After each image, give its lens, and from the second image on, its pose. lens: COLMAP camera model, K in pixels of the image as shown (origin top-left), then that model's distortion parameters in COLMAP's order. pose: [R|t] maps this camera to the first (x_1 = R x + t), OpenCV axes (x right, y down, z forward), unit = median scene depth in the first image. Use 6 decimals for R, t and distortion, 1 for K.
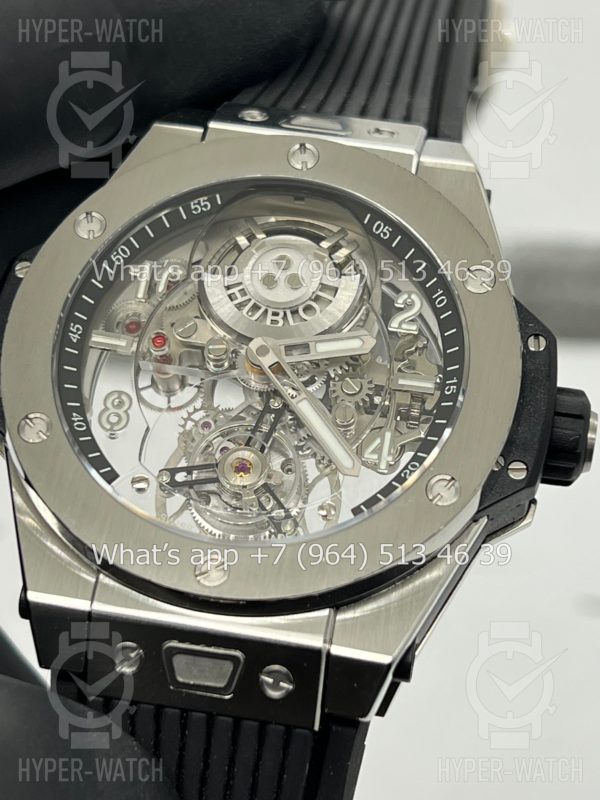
lens RADIAL K [[1829.1, 0, 300.0], [0, 1829.1, 400.0], [0, 0, 1]] dist [0.230759, 0.295223]
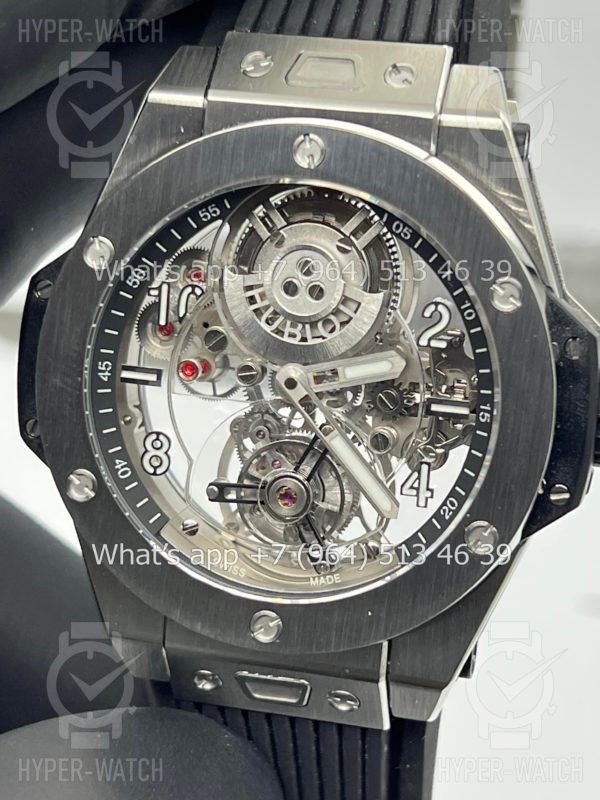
lens RADIAL K [[1829.1, 0, 300.0], [0, 1829.1, 400.0], [0, 0, 1]] dist [0.230759, 0.295223]
pose [[0.980109, -0.074696, -0.183864, 0.161383], [0.157700, 0.855586, 0.493055, -0.494205], [0.120483, -0.512243, 0.850348, 0.164717]]
